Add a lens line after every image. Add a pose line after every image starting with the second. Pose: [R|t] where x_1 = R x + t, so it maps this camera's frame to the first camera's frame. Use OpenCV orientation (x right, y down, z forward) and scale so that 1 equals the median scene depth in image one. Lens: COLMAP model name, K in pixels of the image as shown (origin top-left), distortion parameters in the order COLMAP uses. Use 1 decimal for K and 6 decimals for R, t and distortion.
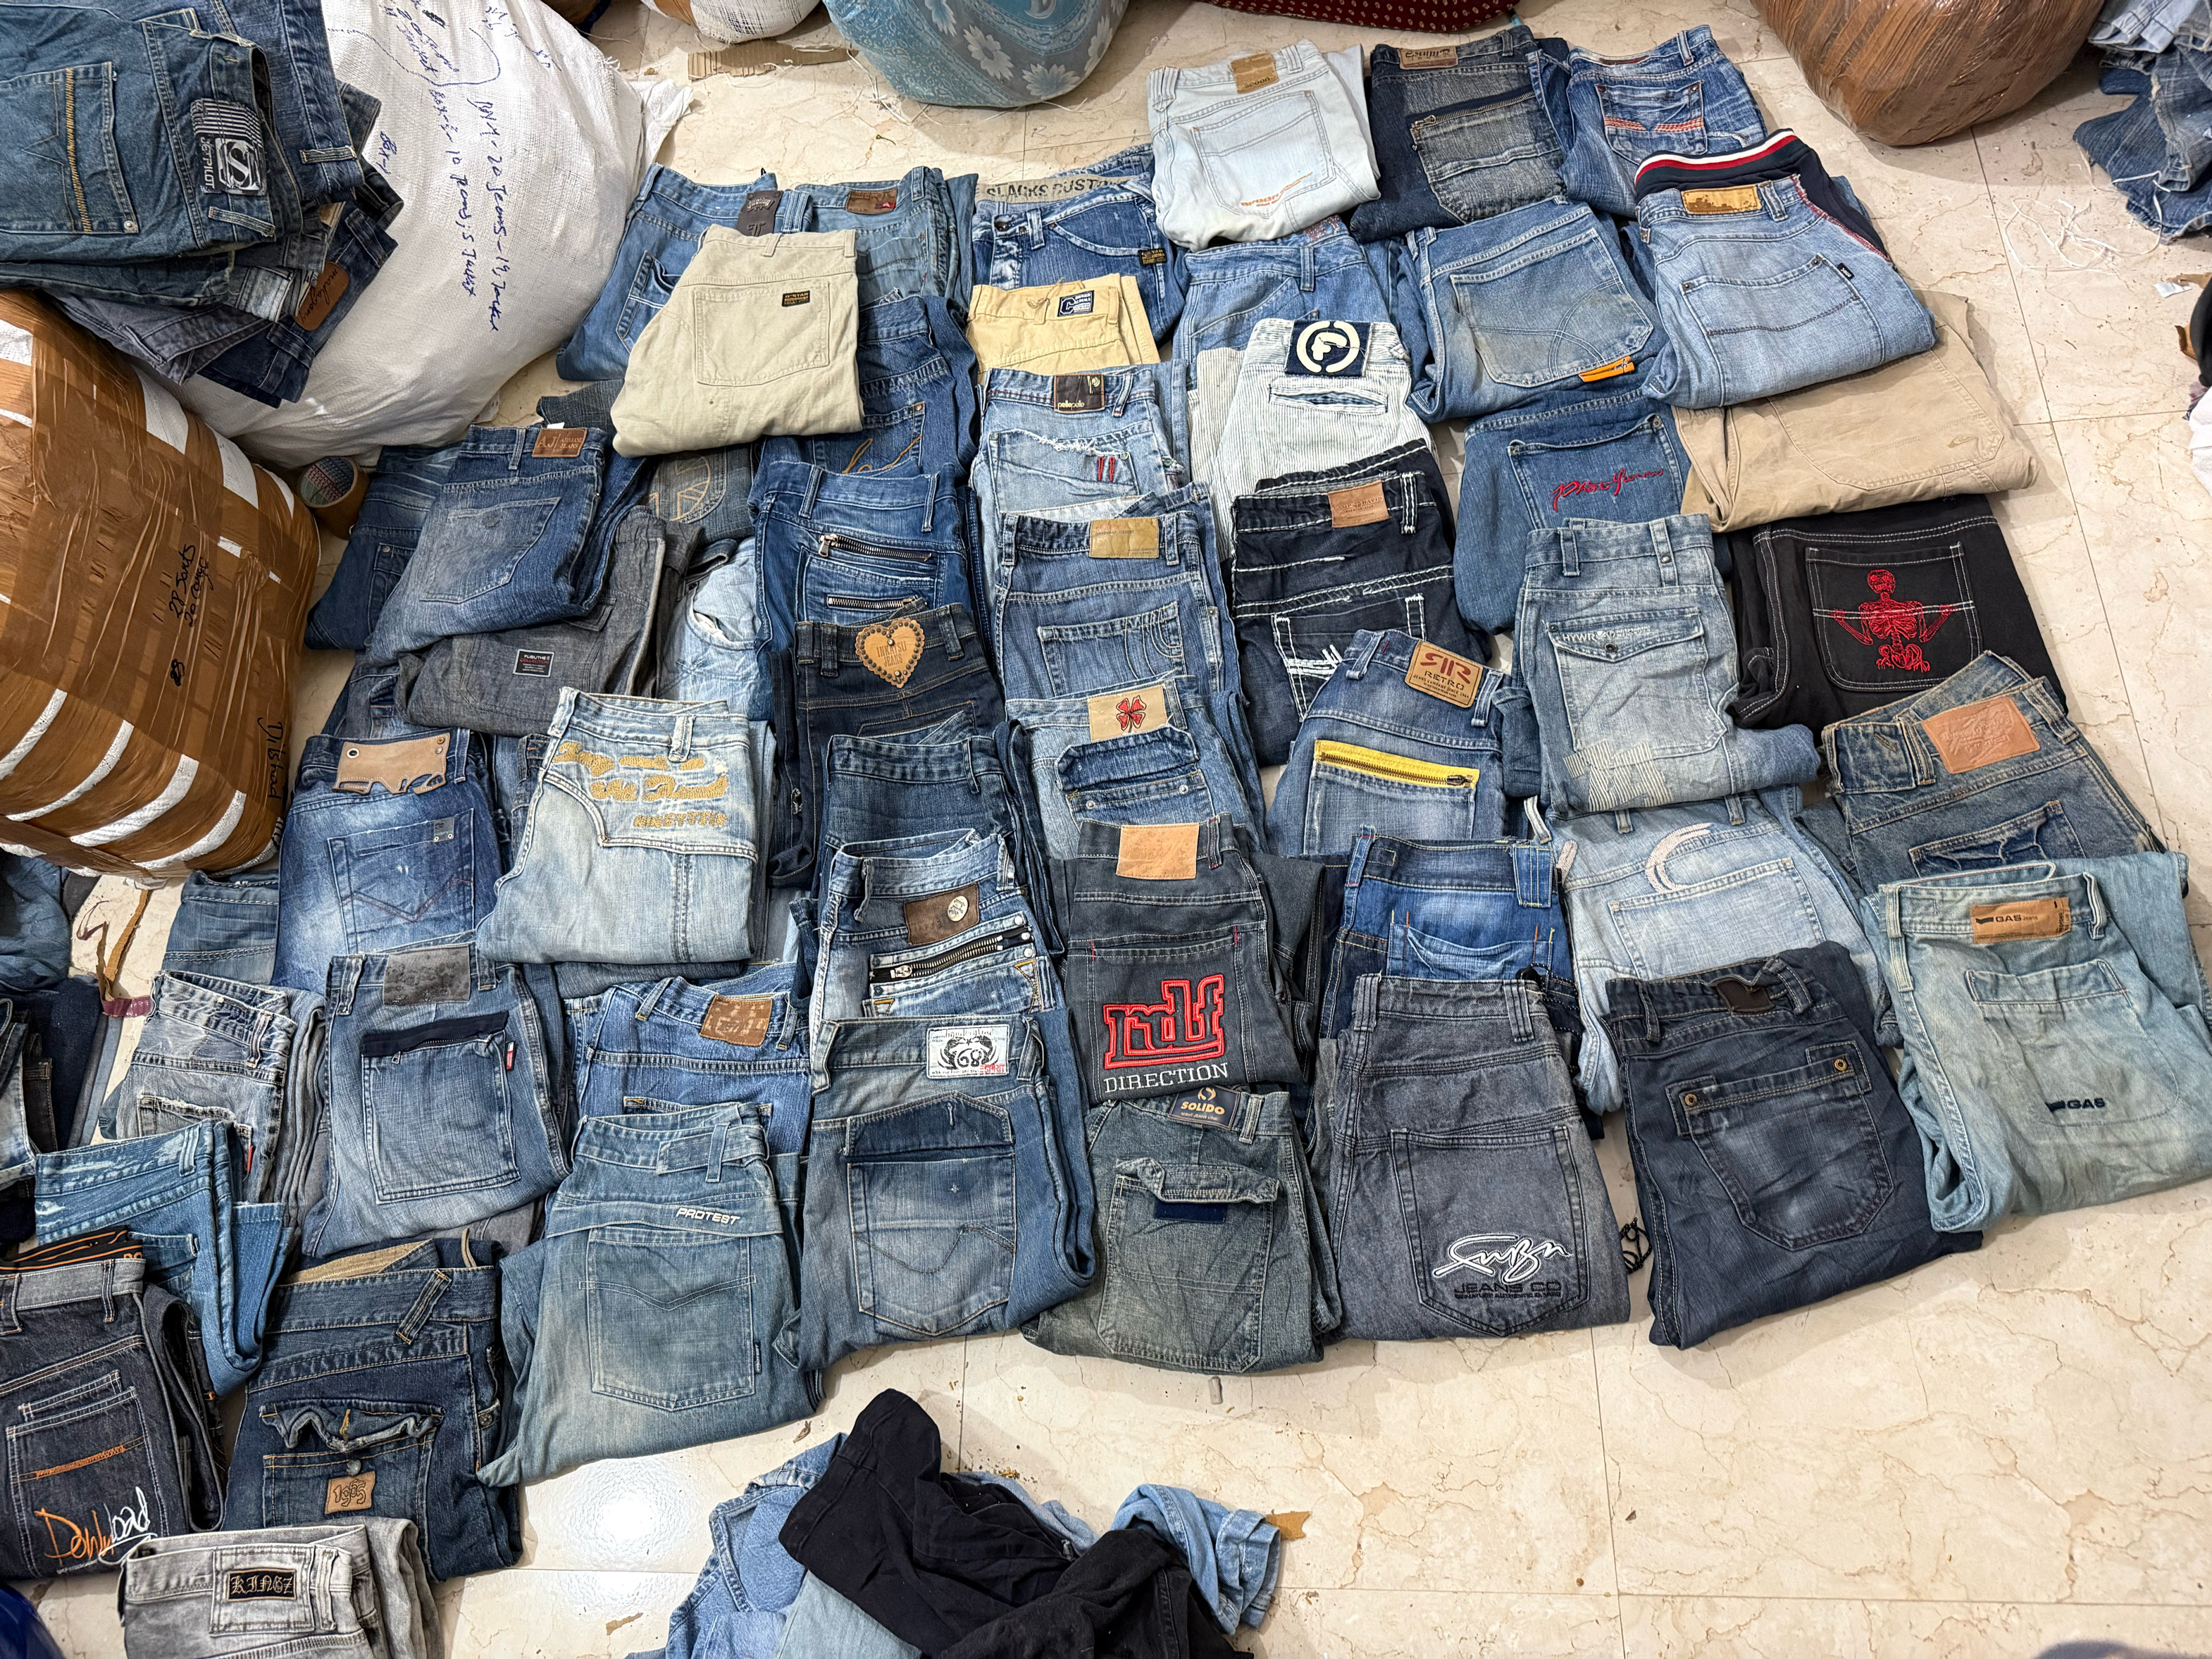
lens RADIAL K [[1581.5, 0, 1097.0], [0, 1581.5, 835.1], [0, 0, 1]] dist [0.209661, -0.485019]
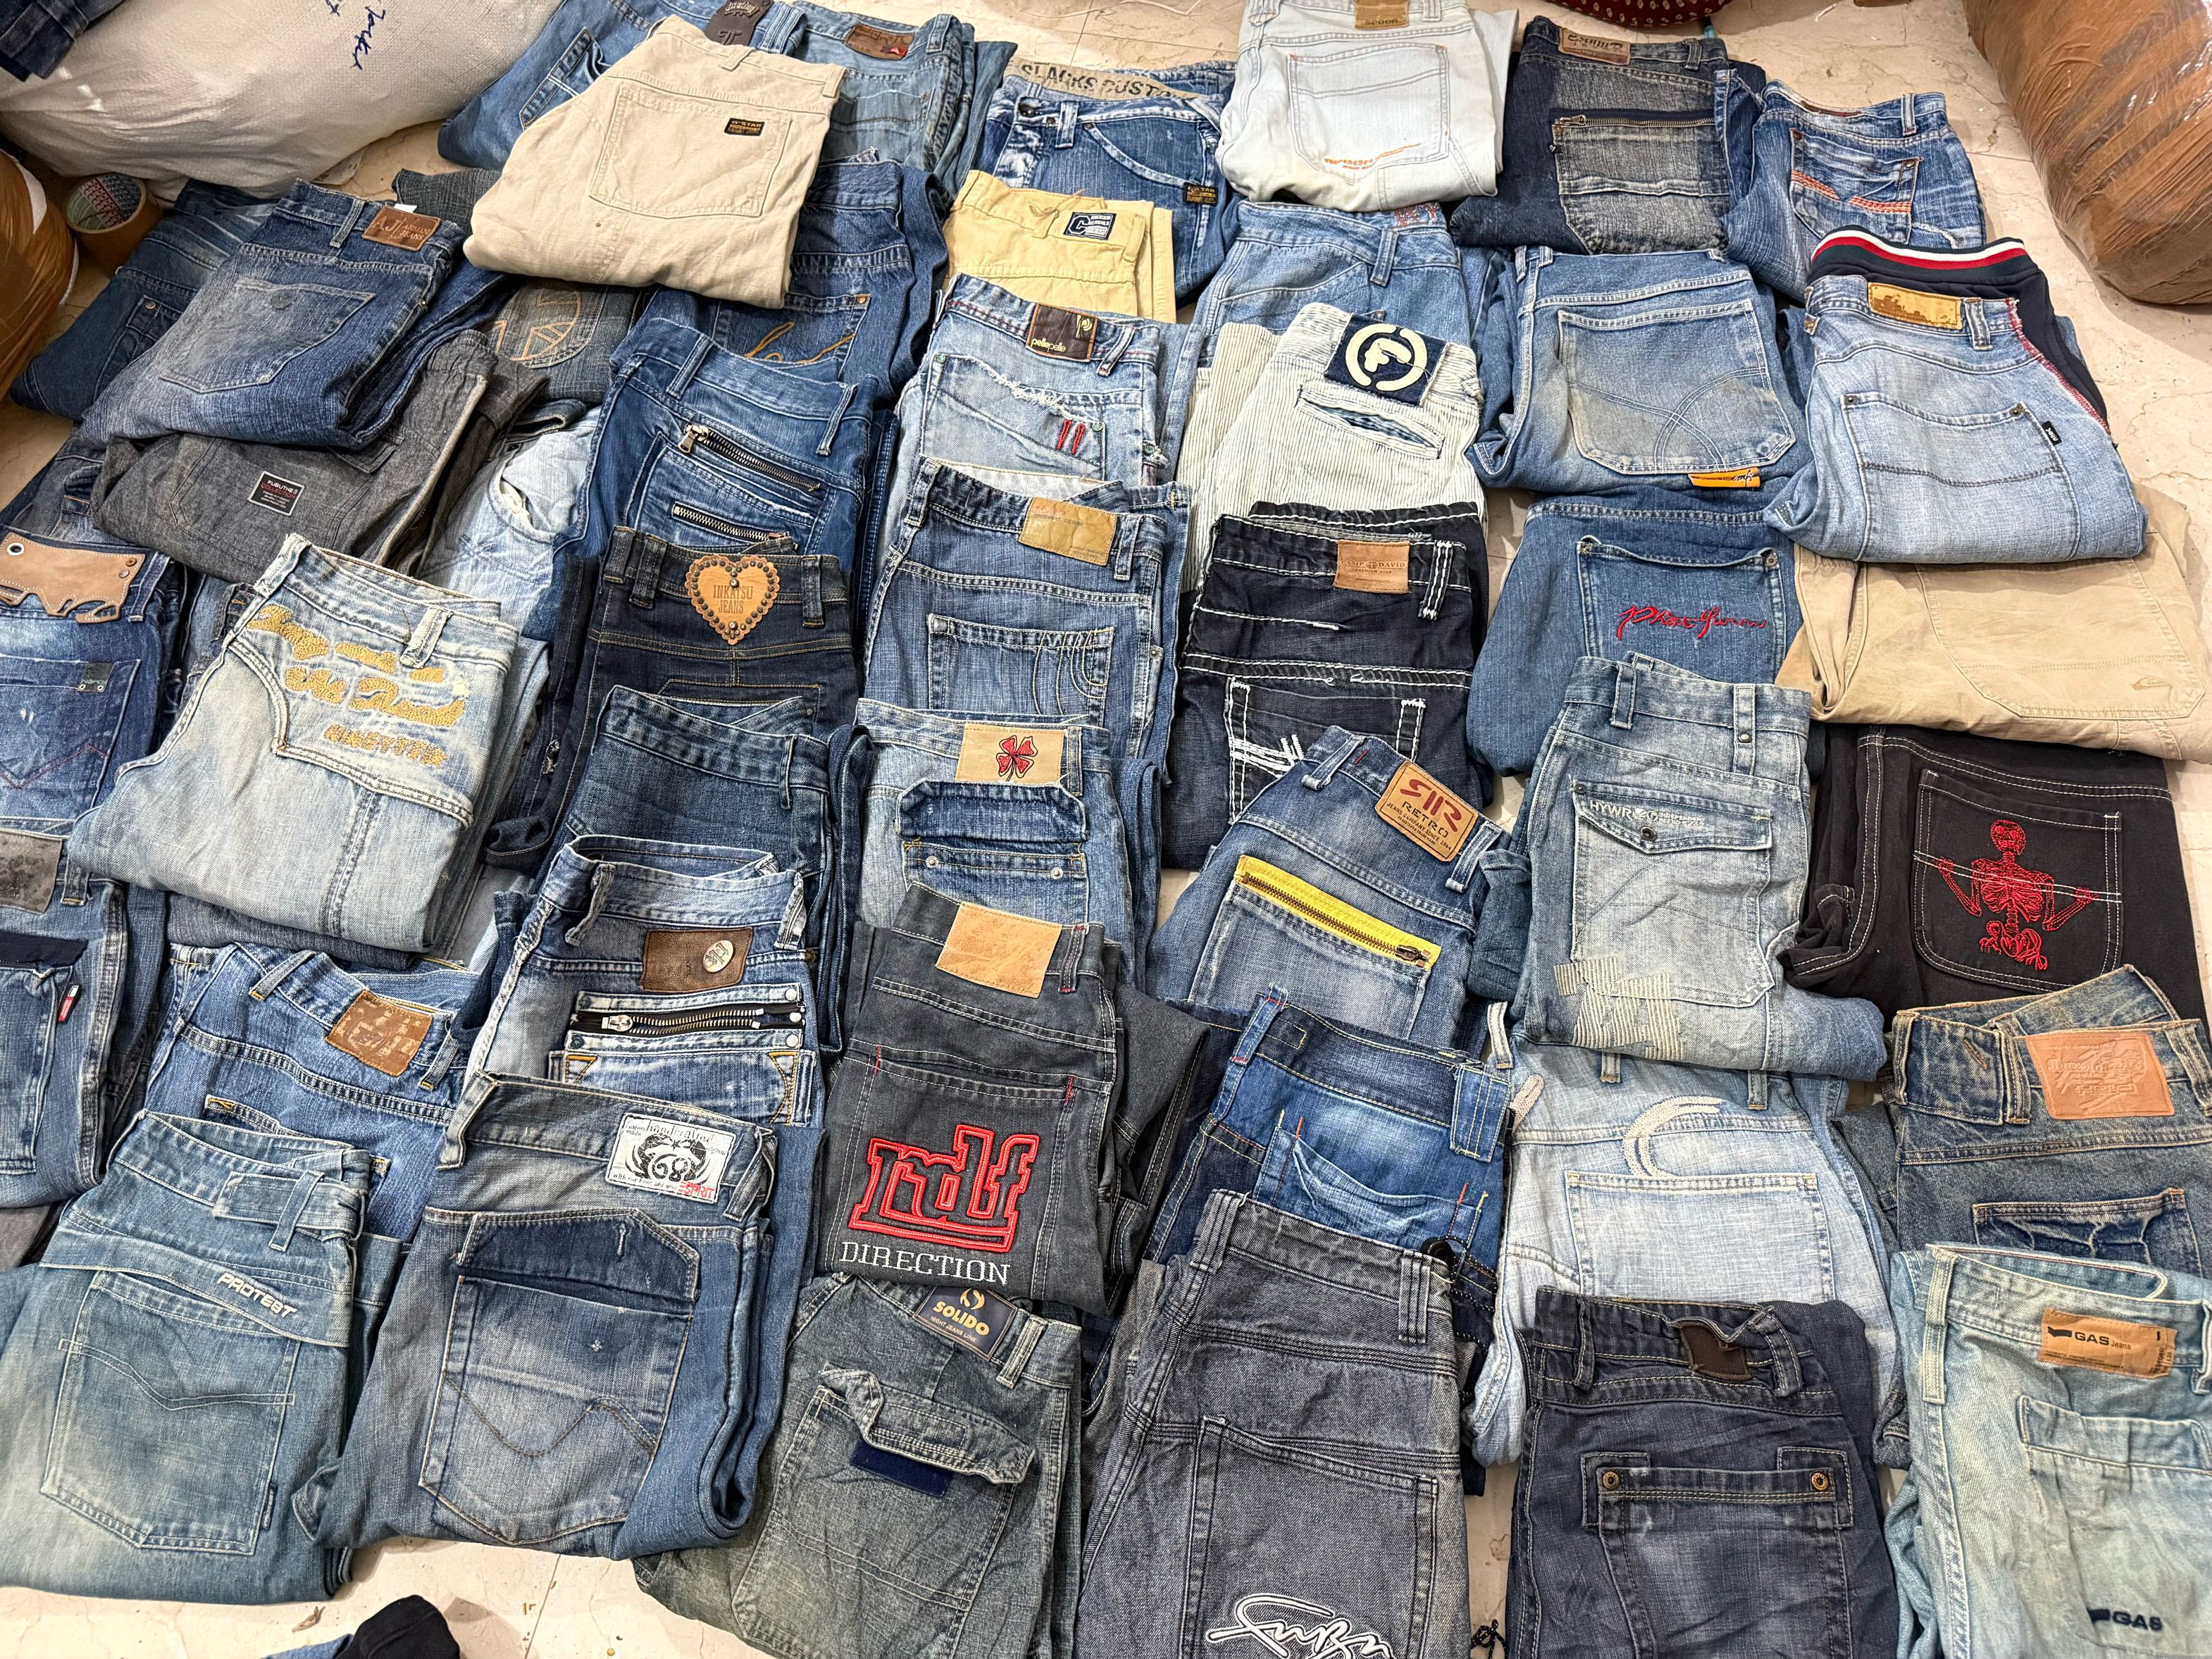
lens RADIAL K [[1588.1, 0, 1088.9], [0, 1588.1, 830.1], [0, 0, 1]] dist [0.174968, -0.369677]
pose [[0.968516, 0.247246, 0.029088, 0.042284], [-0.247341, 0.968929, -0.000345, -0.051971], [-0.028269, -0.006860, 0.999577, 0.247262]]
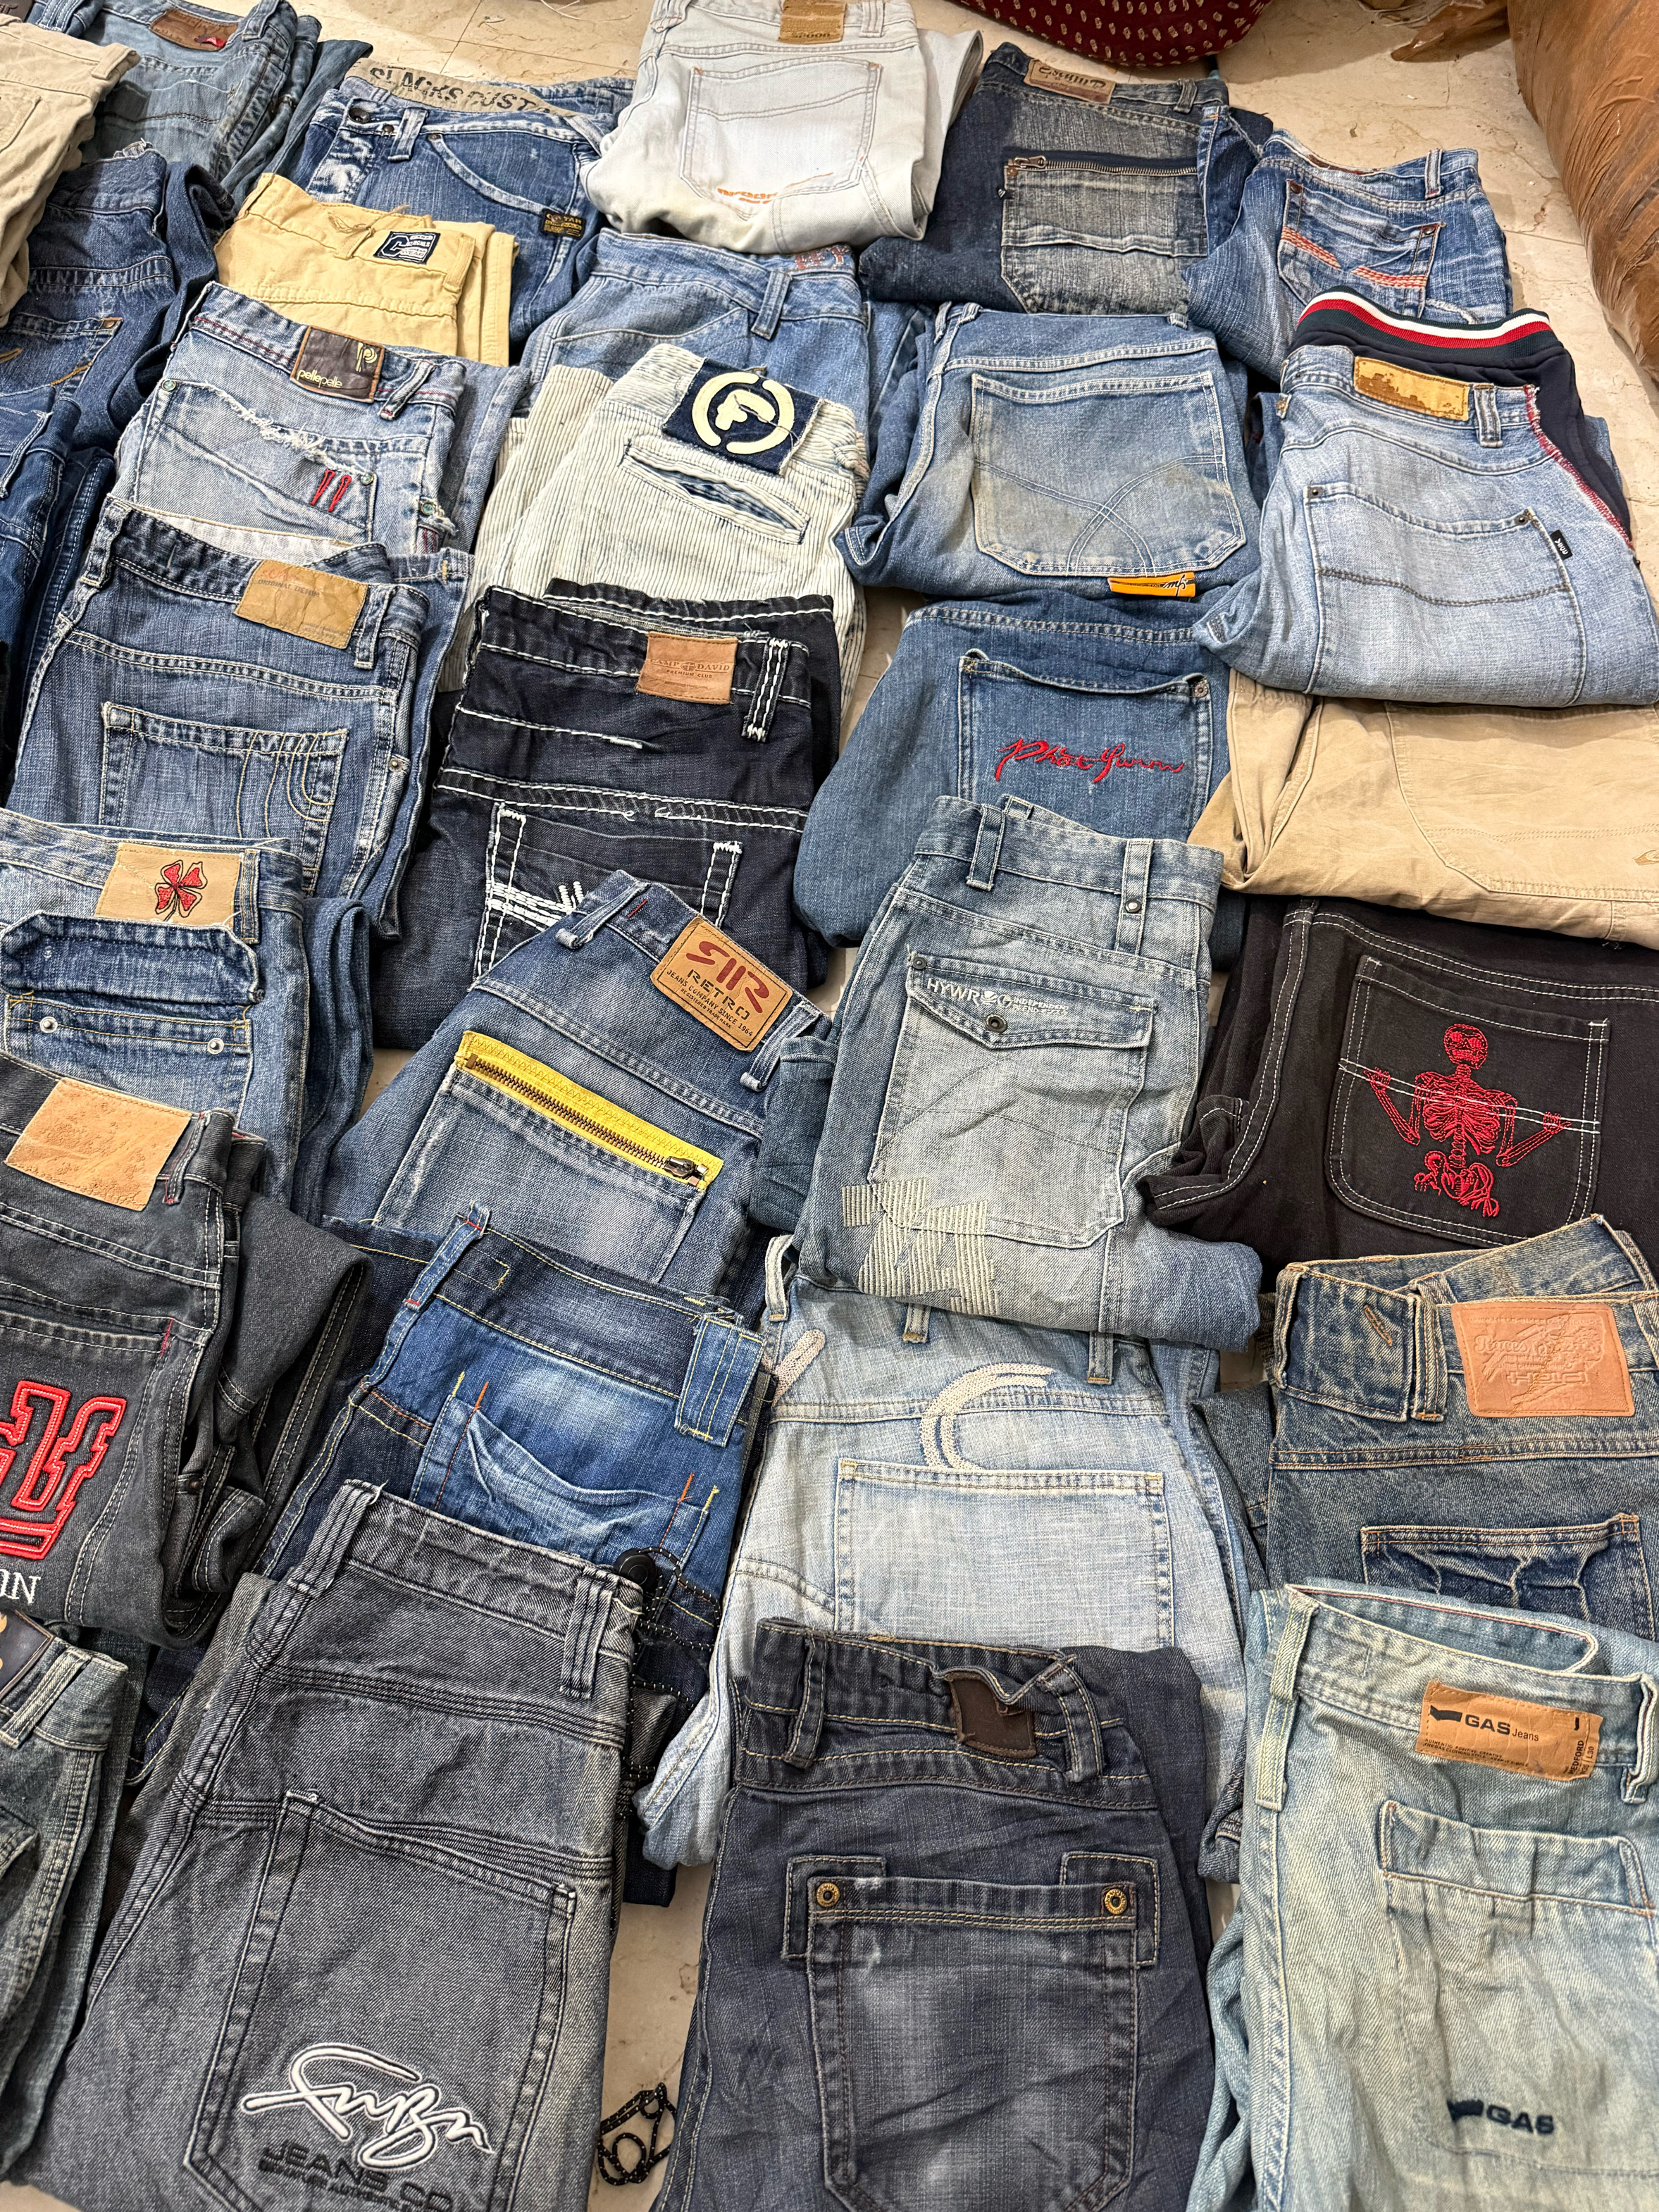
lens RADIAL K [[1588.1, 0, 836.9], [0, 1588.1, 1095.1], [0, 0, 1]] dist [0.174968, -0.369677]
pose [[0.956821, 0.282629, 0.067934, 0.227784], [-0.283346, 0.959017, 0.000961, -0.074174], [-0.064879, -0.020168, 0.997689, 0.419625]]
